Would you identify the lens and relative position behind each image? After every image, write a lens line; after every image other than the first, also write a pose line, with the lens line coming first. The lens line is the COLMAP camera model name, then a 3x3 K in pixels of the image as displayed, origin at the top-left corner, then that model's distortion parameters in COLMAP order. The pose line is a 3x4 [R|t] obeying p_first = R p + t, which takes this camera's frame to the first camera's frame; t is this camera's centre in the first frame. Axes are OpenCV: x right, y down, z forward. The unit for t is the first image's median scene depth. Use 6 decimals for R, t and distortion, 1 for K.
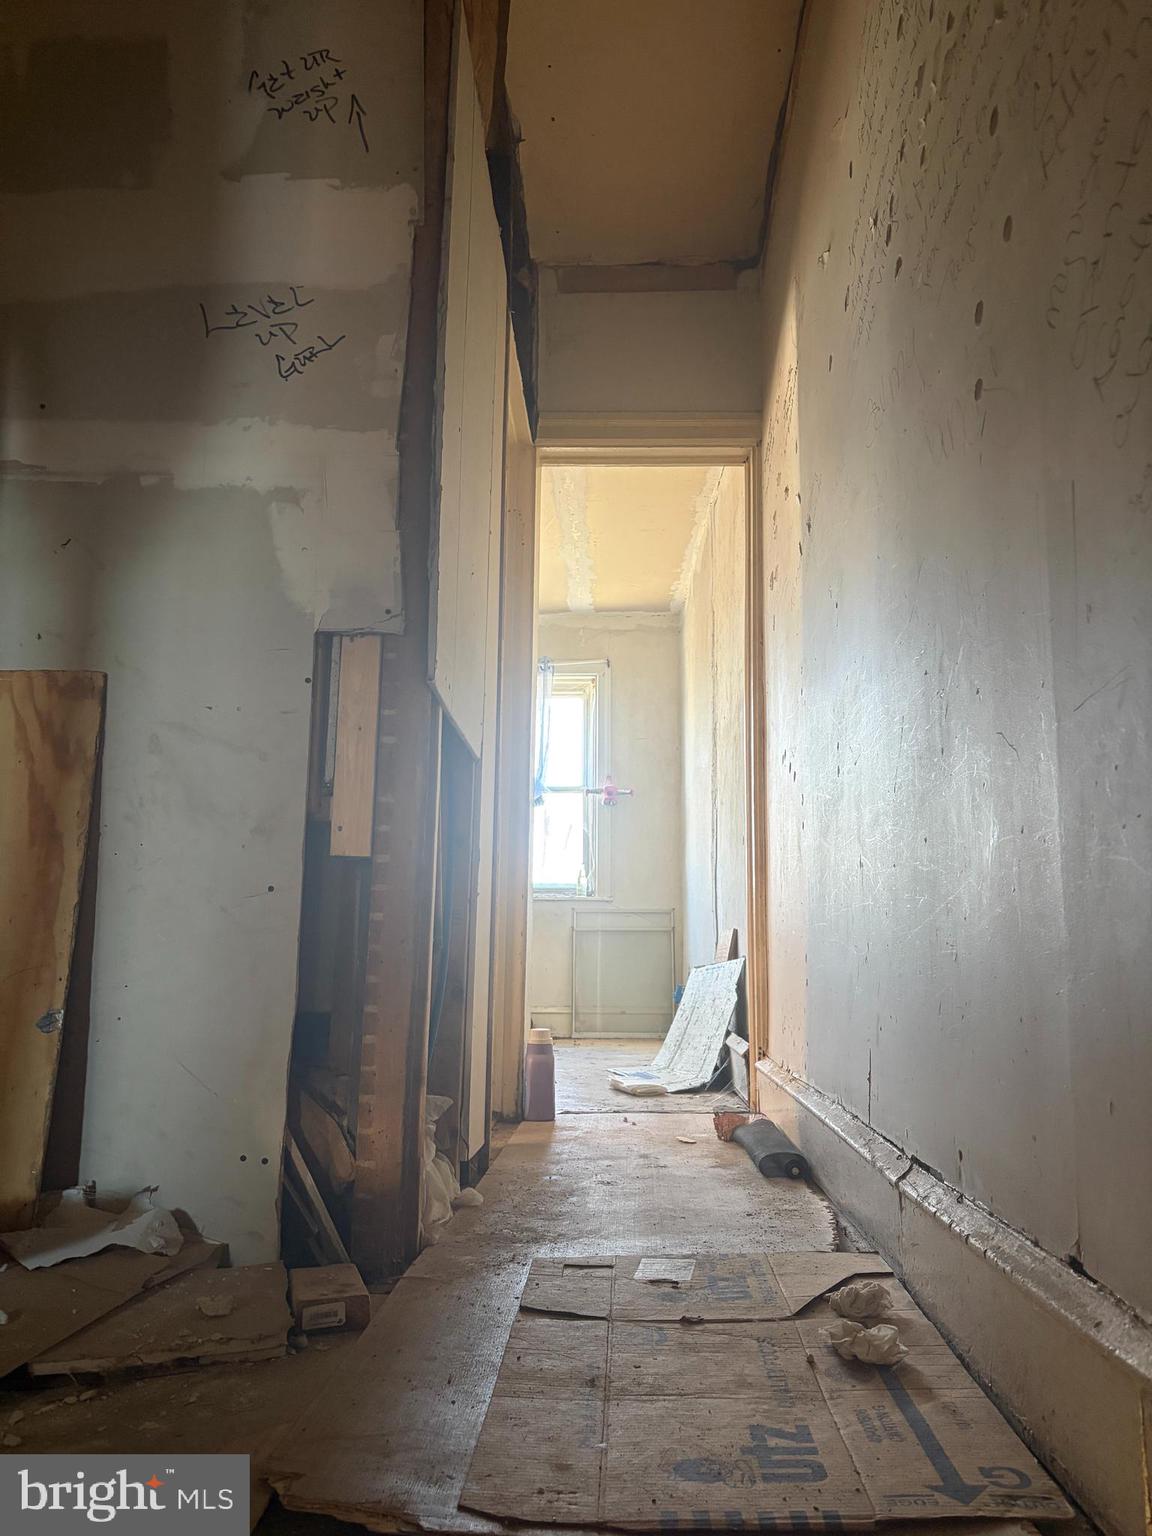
lens RADIAL K [[1175.7, 0, 578.7], [0, 1175.7, 767.8], [0, 0, 1]] dist [0.055256, -0.057987]
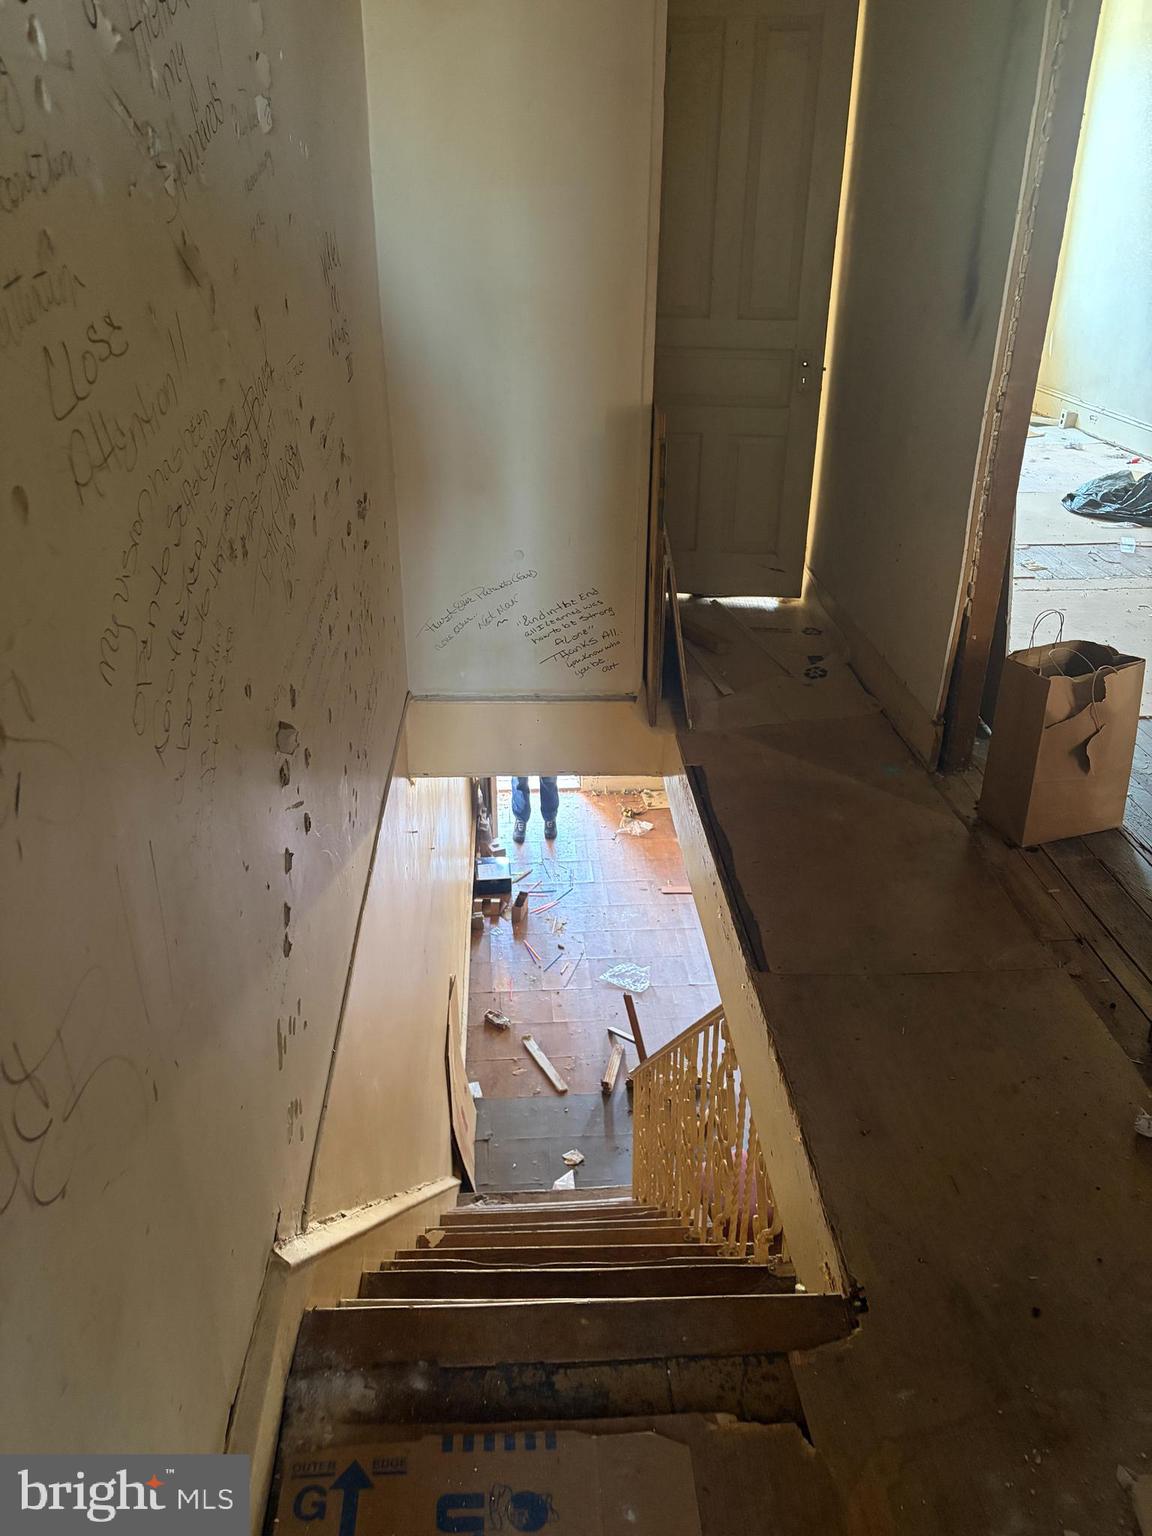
lens RADIAL K [[1175.7, 0, 580.6], [0, 1175.7, 765.1], [0, 0, 1]] dist [0.055256, -0.057987]
pose [[-0.995640, 0.025256, -0.089795, 0.147847], [-0.001681, 0.957633, 0.287987, -0.640163], [0.093264, 0.286883, -0.953415, 2.126747]]
